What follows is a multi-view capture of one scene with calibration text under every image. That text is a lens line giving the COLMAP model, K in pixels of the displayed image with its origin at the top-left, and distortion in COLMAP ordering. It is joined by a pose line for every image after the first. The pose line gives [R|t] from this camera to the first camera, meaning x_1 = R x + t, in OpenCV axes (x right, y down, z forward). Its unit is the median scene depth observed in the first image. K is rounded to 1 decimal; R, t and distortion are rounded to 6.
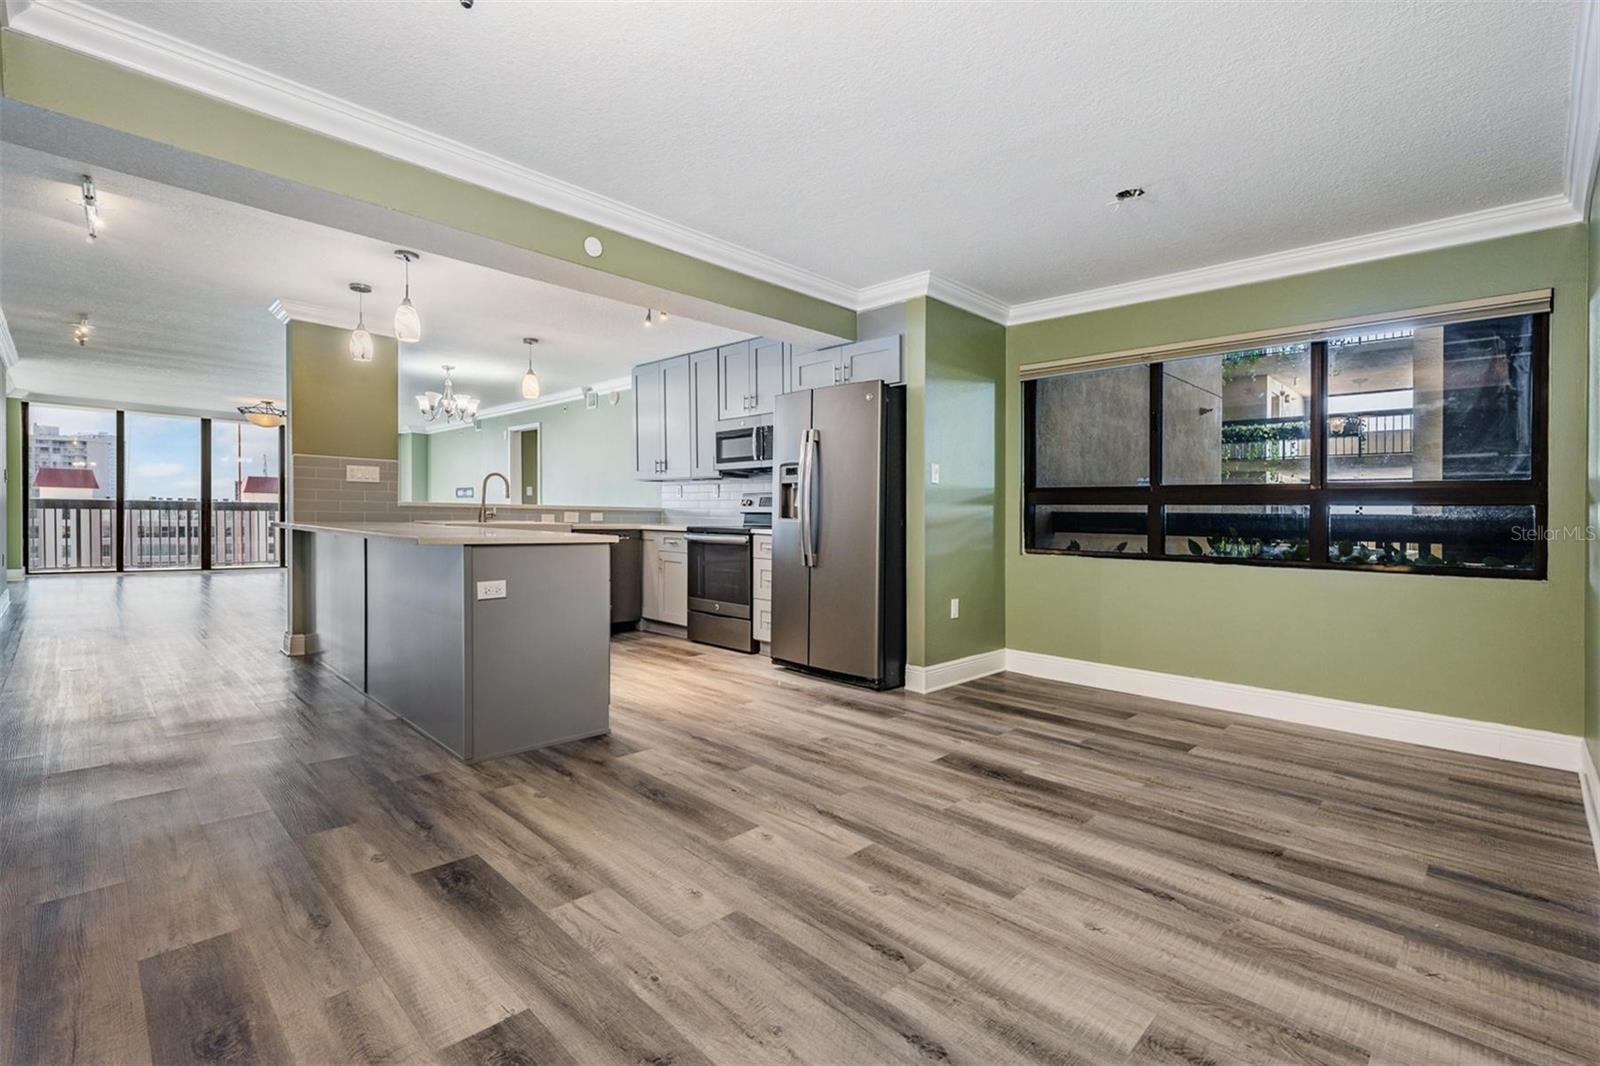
lens RADIAL K [[714.5, 0, 804.2], [0, 714.5, 541.6], [0, 0, 1]] dist [0.003606, 0.000272]
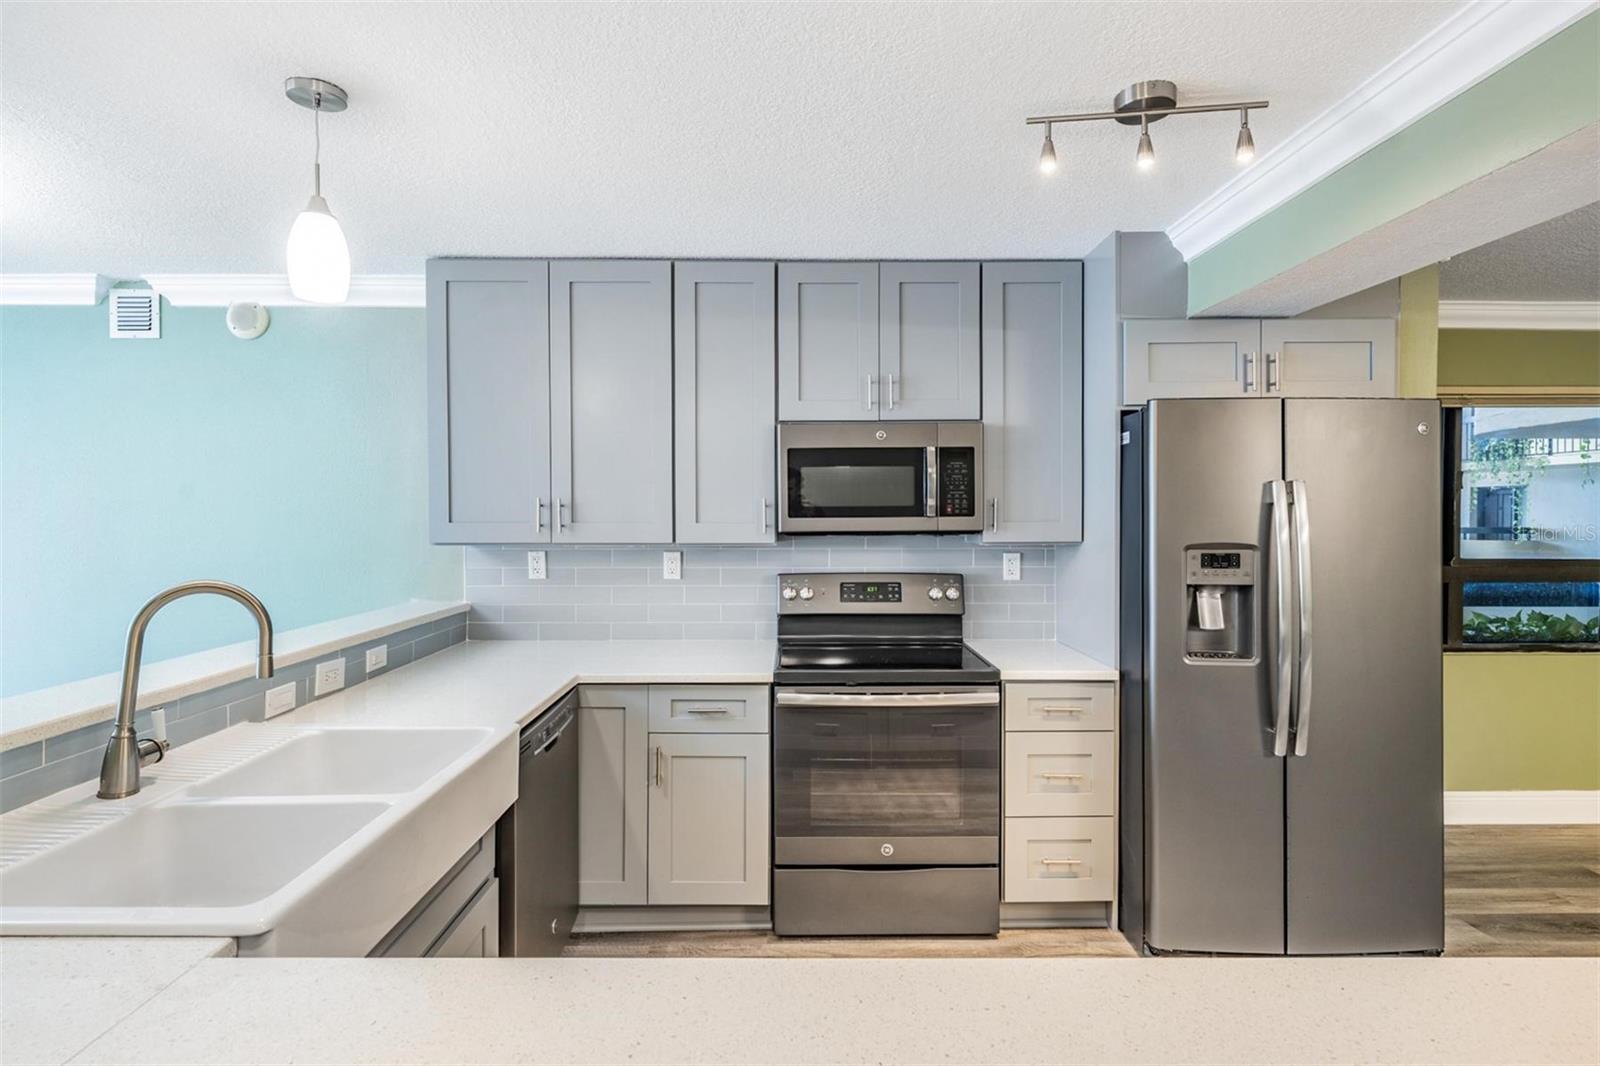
lens RADIAL K [[767.7, 0, 801.7], [0, 767.7, 518.6], [0, 0, 1]] dist [0.002317, 0.000488]
pose [[0.708390, -0.020792, 0.705515, -0.470571], [0.037430, 0.999266, -0.008134, -0.107013], [-0.704828, 0.032170, 0.708648, 0.668349]]
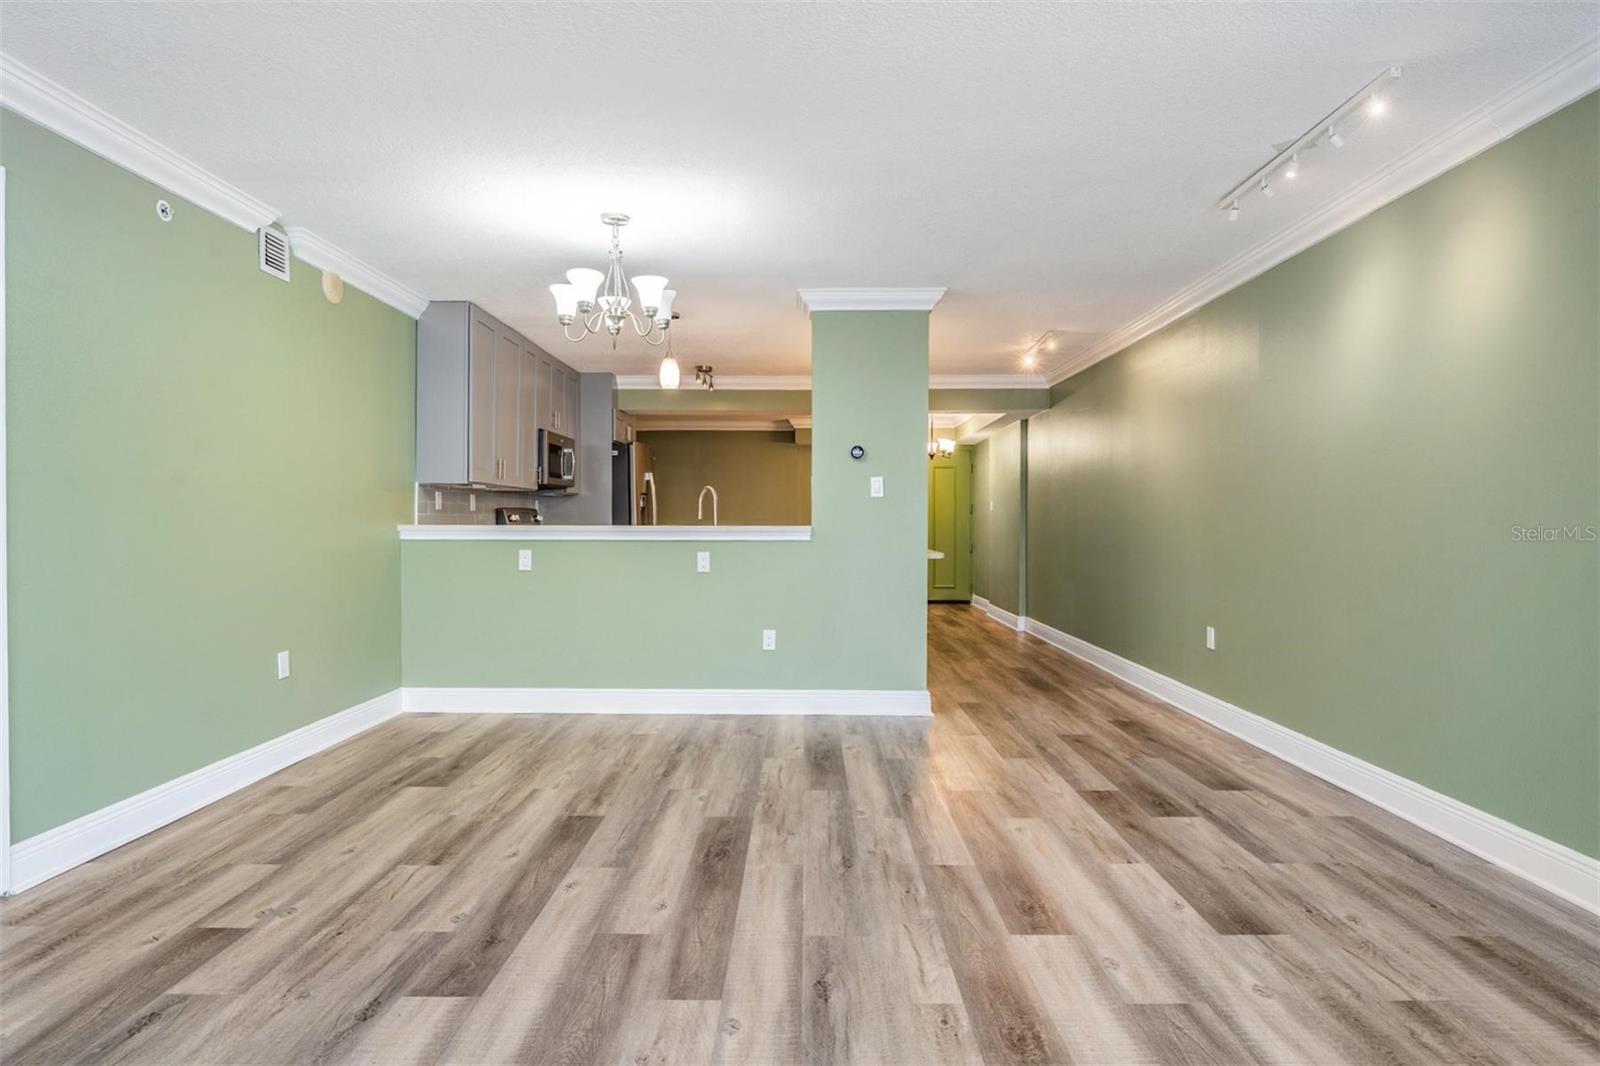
lens RADIAL K [[858.8, 0, 796.3], [0, 858.8, 530.5], [0, 0, 1]] dist [0.005007, 0.000494]
pose [[-0.690448, -0.024910, 0.722953, -1.174136], [0.015277, 0.998682, 0.049001, -0.092044], [-0.723221, 0.044877, -0.689157, 1.575035]]
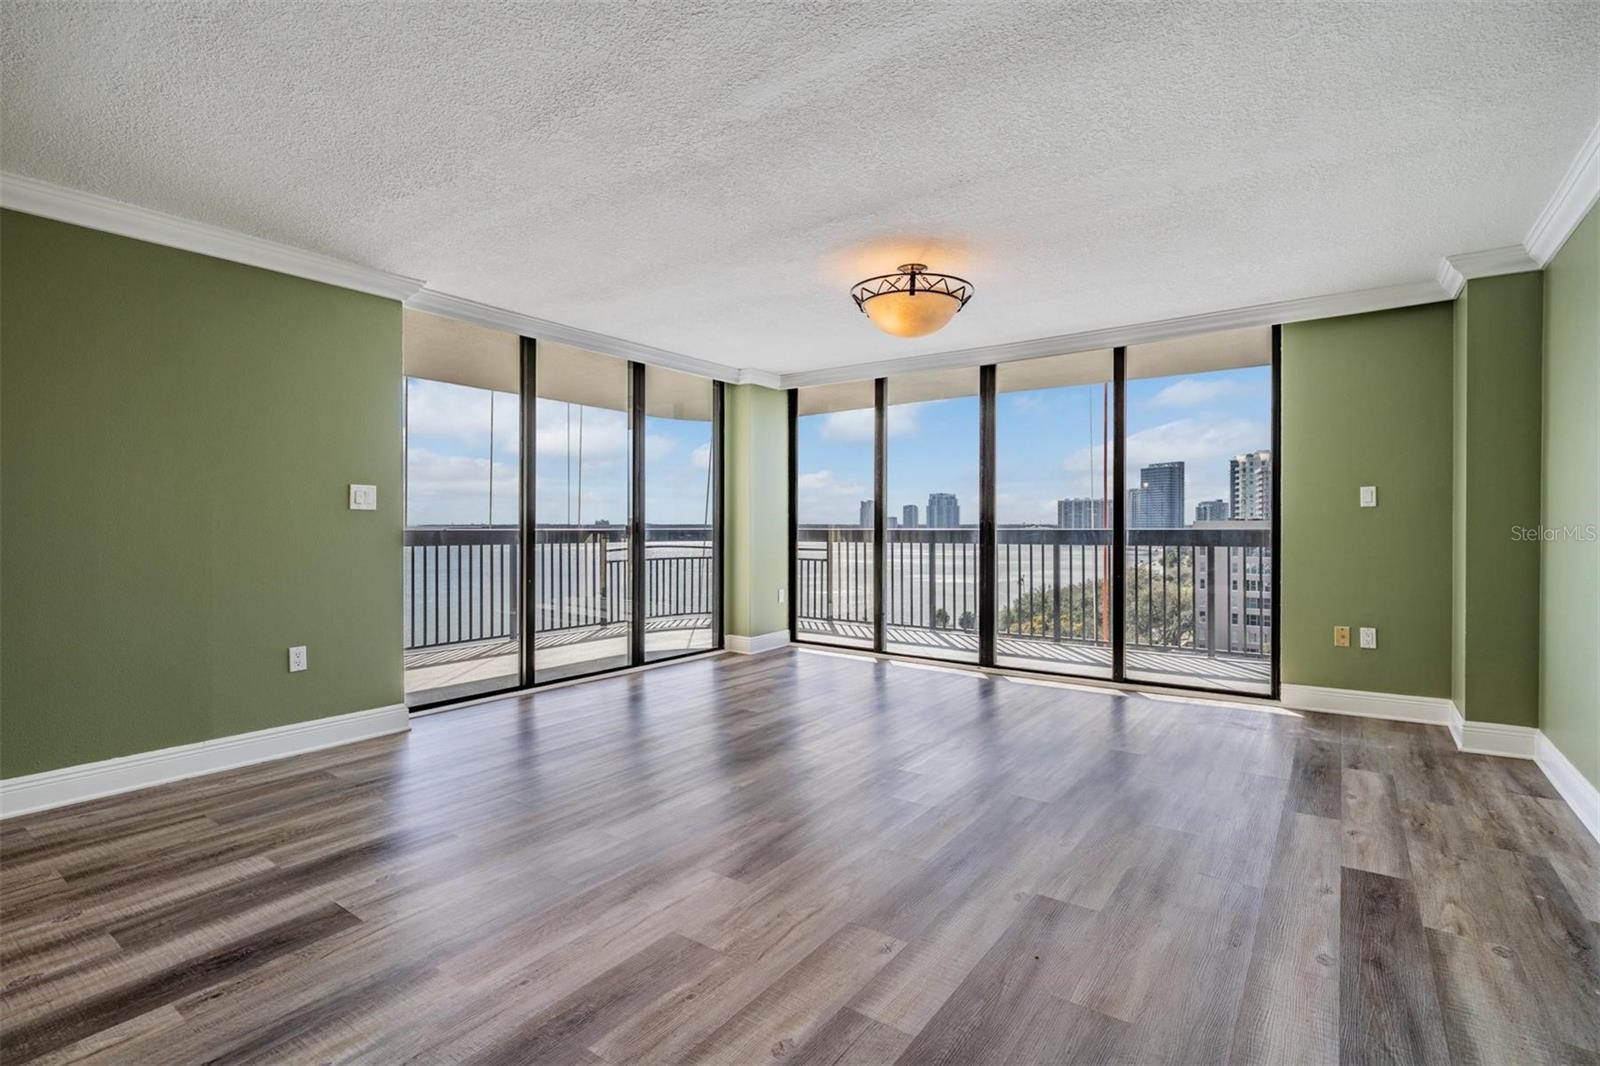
lens RADIAL K [[752.0, 0, 800.0], [0, 752.0, 533.0], [0, 0, 1]] dist [0.001490, -0.000478]
pose [[0.144707, -0.003632, -0.989468, -0.631042], [-0.037127, 0.999269, -0.009097, -0.084767], [0.988778, 0.038052, 0.144466, 1.501291]]
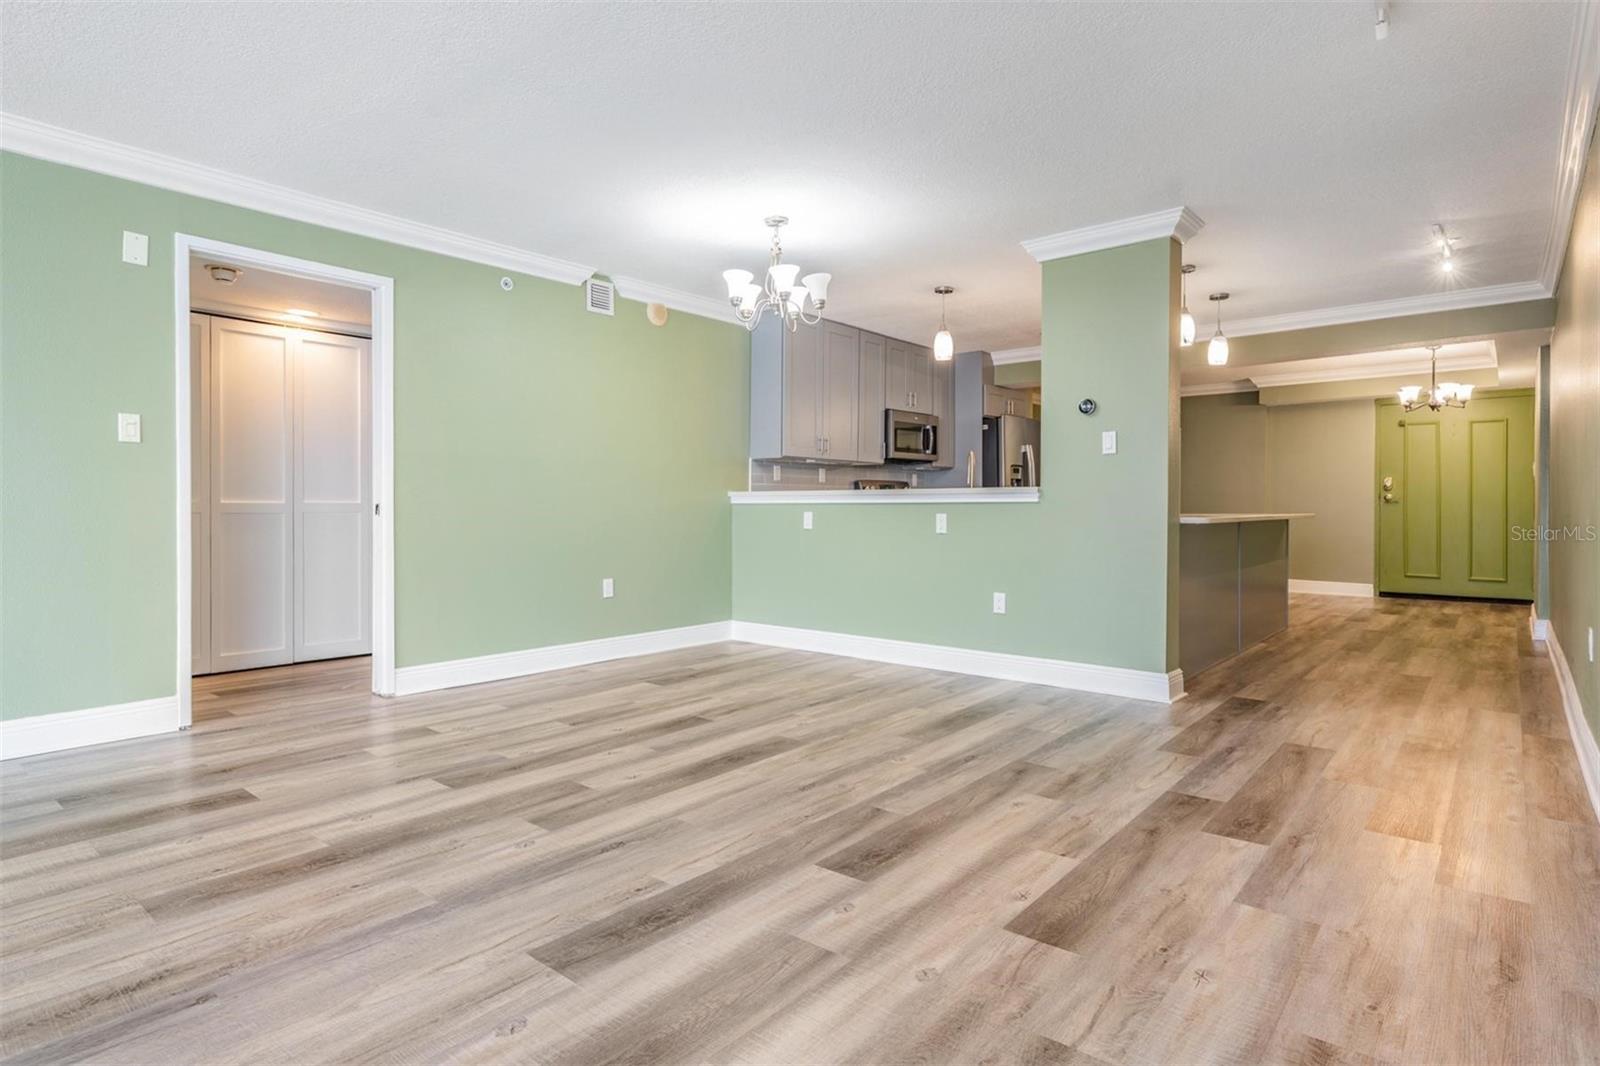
lens RADIAL K [[839.7, 0, 793.9], [0, 839.7, 515.7], [0, 0, 1]] dist [0.003616, 0.000651]
pose [[-0.071608, -0.025499, 0.997107, -1.349223], [0.038054, 0.998875, 0.028278, -0.058430], [-0.996707, 0.039969, -0.070557, 1.264275]]
